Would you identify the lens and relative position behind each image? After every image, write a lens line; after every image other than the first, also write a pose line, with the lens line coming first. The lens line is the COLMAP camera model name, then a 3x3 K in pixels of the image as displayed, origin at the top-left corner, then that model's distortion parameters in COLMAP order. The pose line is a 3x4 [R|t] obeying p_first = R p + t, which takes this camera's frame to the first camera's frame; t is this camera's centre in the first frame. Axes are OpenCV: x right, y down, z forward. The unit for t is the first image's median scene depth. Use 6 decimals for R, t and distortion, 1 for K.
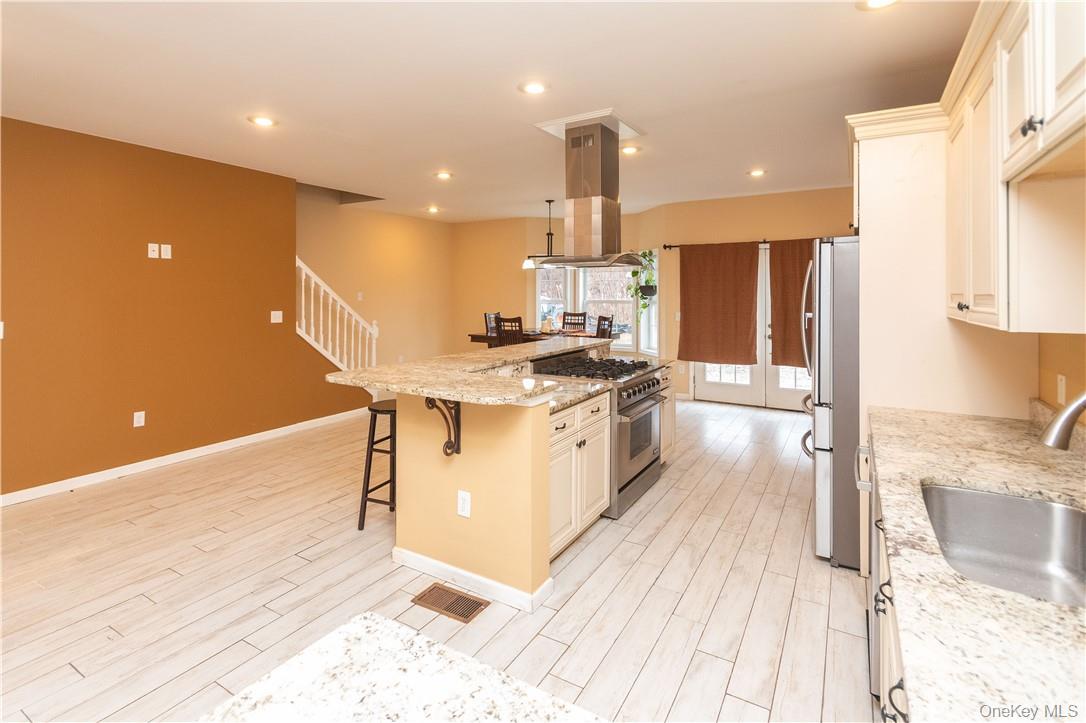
lens RADIAL K [[528.2, 0, 516.6], [0, 528.2, 291.8], [0, 0, 1]] dist [0.001928, 0.000360]
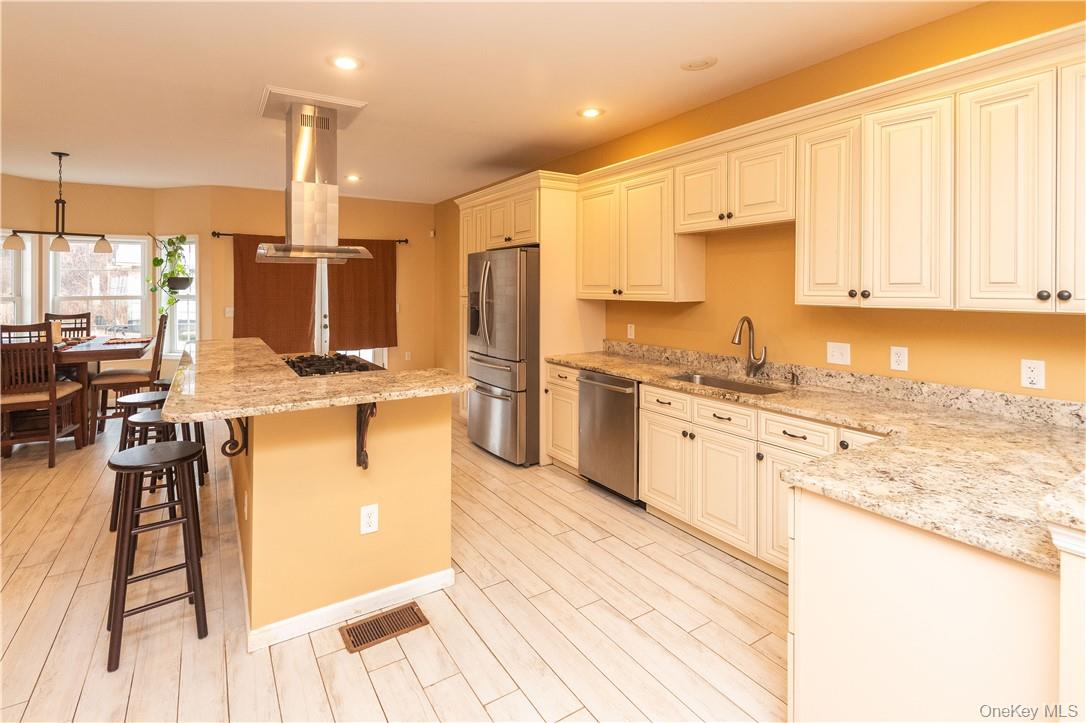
lens RADIAL K [[528.4, 0, 531.3], [0, 528.4, 288.1], [0, 0, 1]] dist [0.012550, -0.000183]
pose [[0.433337, -0.004097, 0.901223, -0.336705], [0.000061, 0.999990, 0.004516, 0.001681], [-0.901232, -0.001902, 0.433333, 0.153476]]
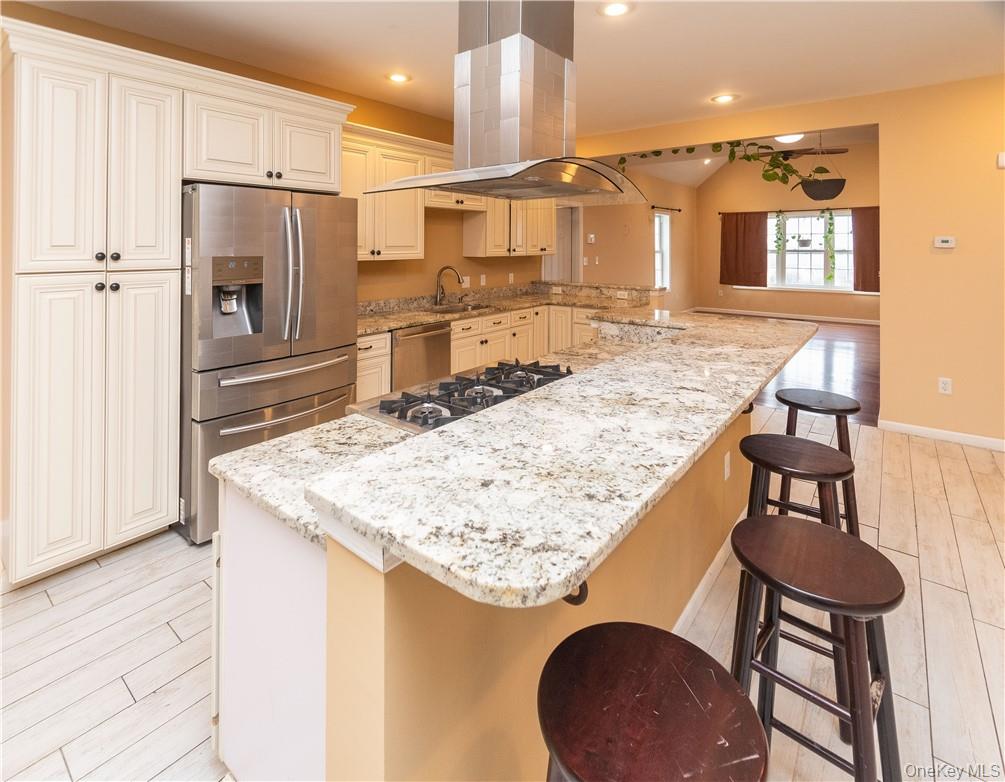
lens RADIAL K [[492.3, 0, 497.8], [0, 492.3, 250.7], [0, 0, 1]] dist [-0.003193, -0.000221]
pose [[-0.994921, 0.003102, 0.100613, 0.072902], [0.003746, 0.999974, 0.006217, 0.003585], [-0.100591, 0.006562, -0.994906, 0.934052]]
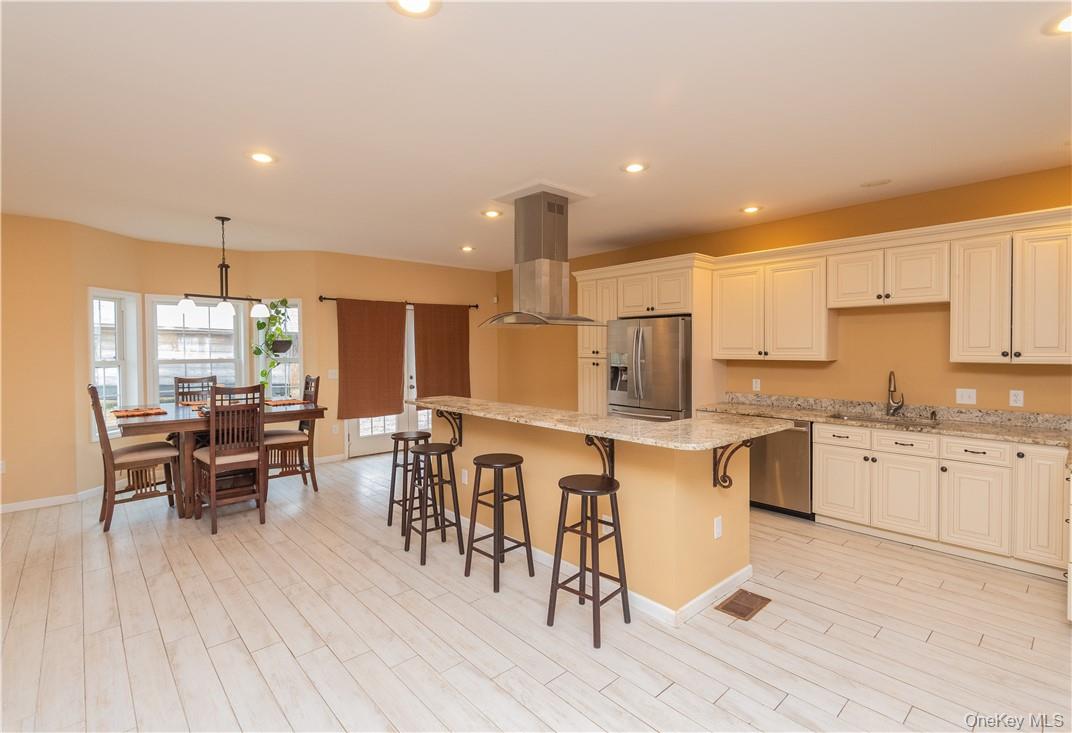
lens RADIAL K [[511.5, 0, 546.5], [0, 511.5, 357.9], [0, 0, 1]] dist [0.003188, 0.000109]
pose [[0.253307, -0.021702, 0.967142, -0.548395], [0.001903, 0.999758, 0.021936, -0.001445], [-0.967384, -0.003716, 0.253287, 0.459883]]
